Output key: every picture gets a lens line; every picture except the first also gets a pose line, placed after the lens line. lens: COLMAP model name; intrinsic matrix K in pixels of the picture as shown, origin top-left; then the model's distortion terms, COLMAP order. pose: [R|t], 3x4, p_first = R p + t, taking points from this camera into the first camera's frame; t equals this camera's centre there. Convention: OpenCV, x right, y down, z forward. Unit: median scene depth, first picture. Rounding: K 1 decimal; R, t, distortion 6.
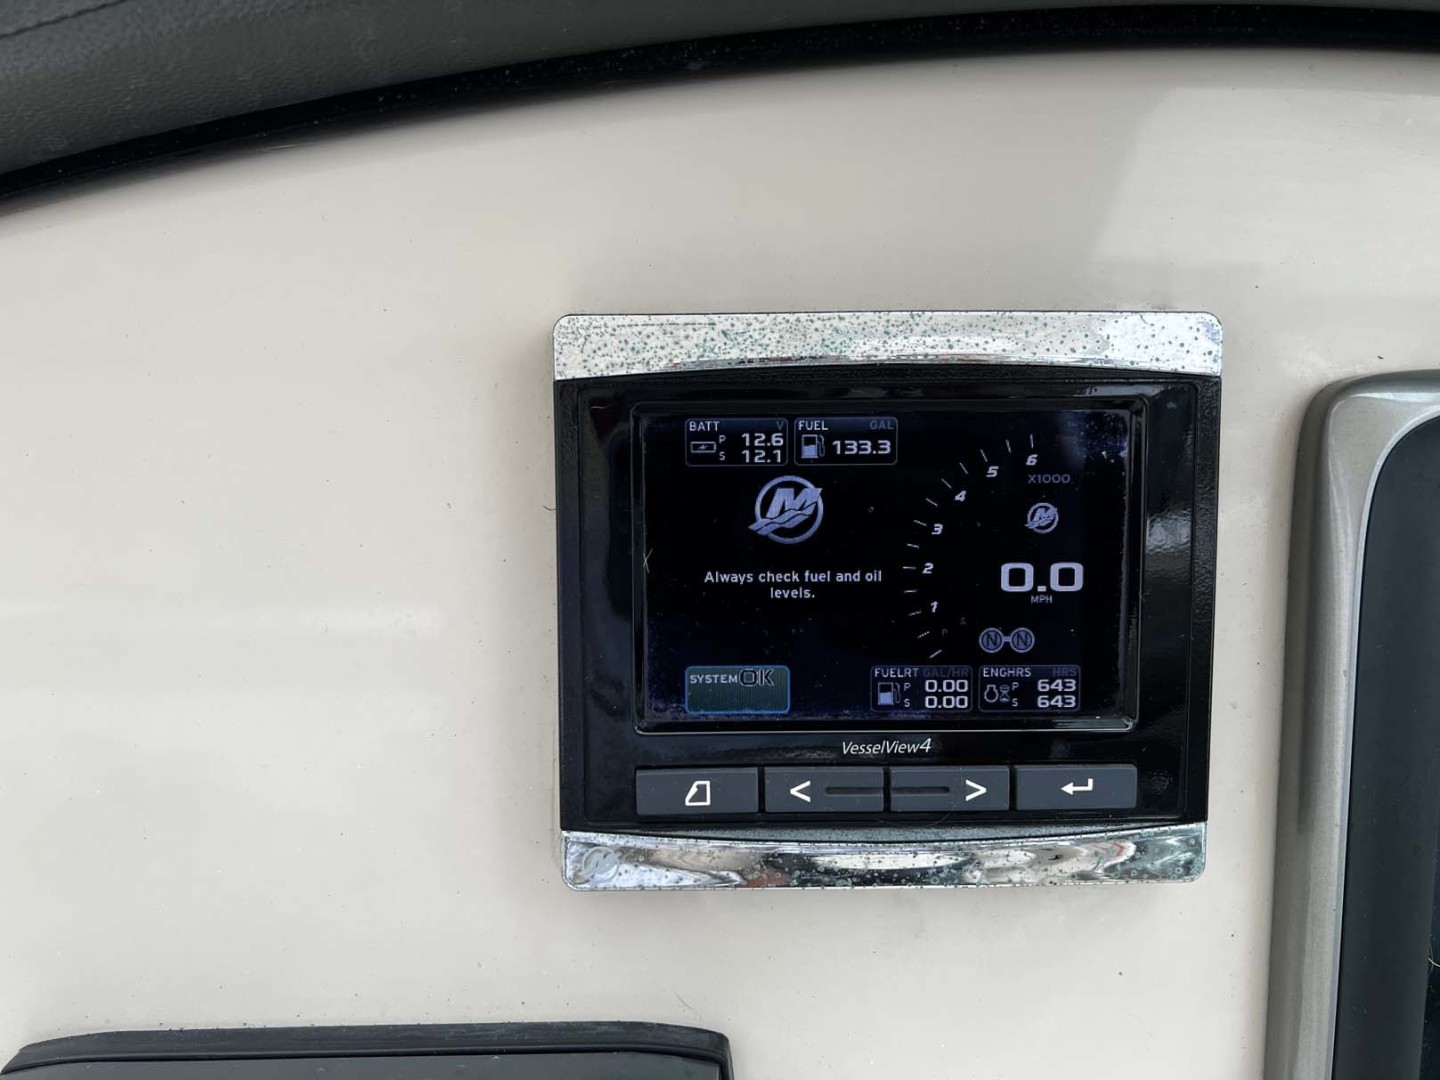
lens RADIAL K [[1099.2, 0, 715.7], [0, 1099.2, 542.2], [0, 0, 1]] dist [0.017816, -0.000224]
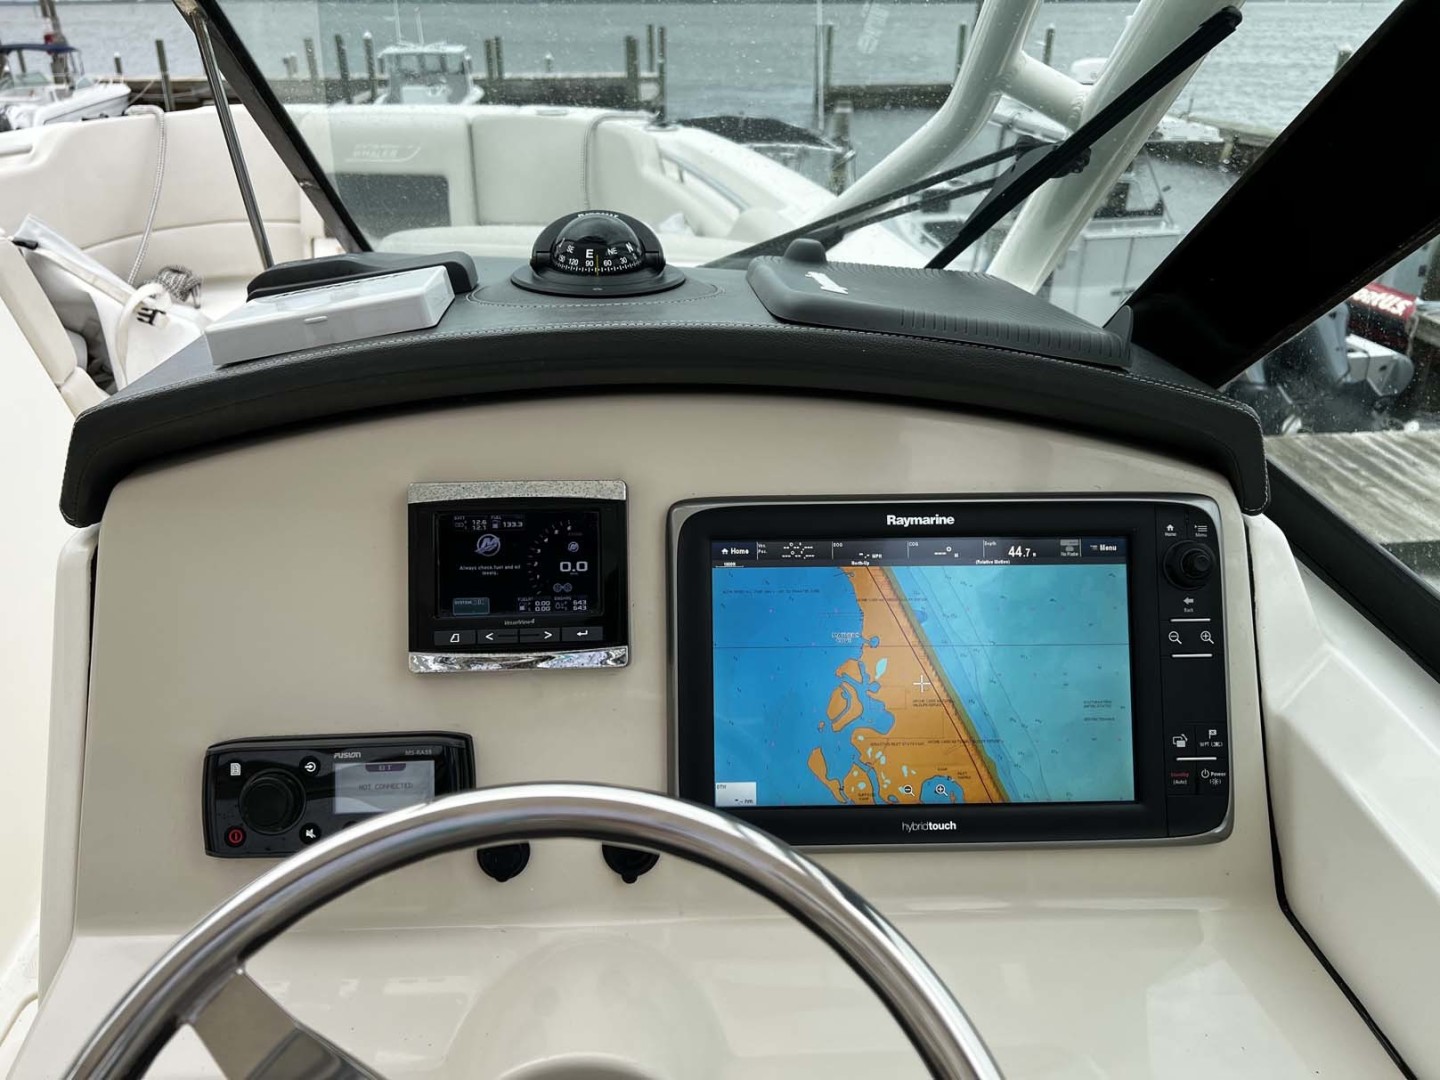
lens RADIAL K [[1099.2, 0, 722.0], [0, 1099.2, 541.7], [0, 0, 1]] dist [0.017816, -0.000224]
pose [[0.998205, -0.014547, 0.058089, 0.529929], [0.022495, 0.990091, -0.138617, 0.392438], [-0.055497, 0.139675, 0.988641, -2.012900]]
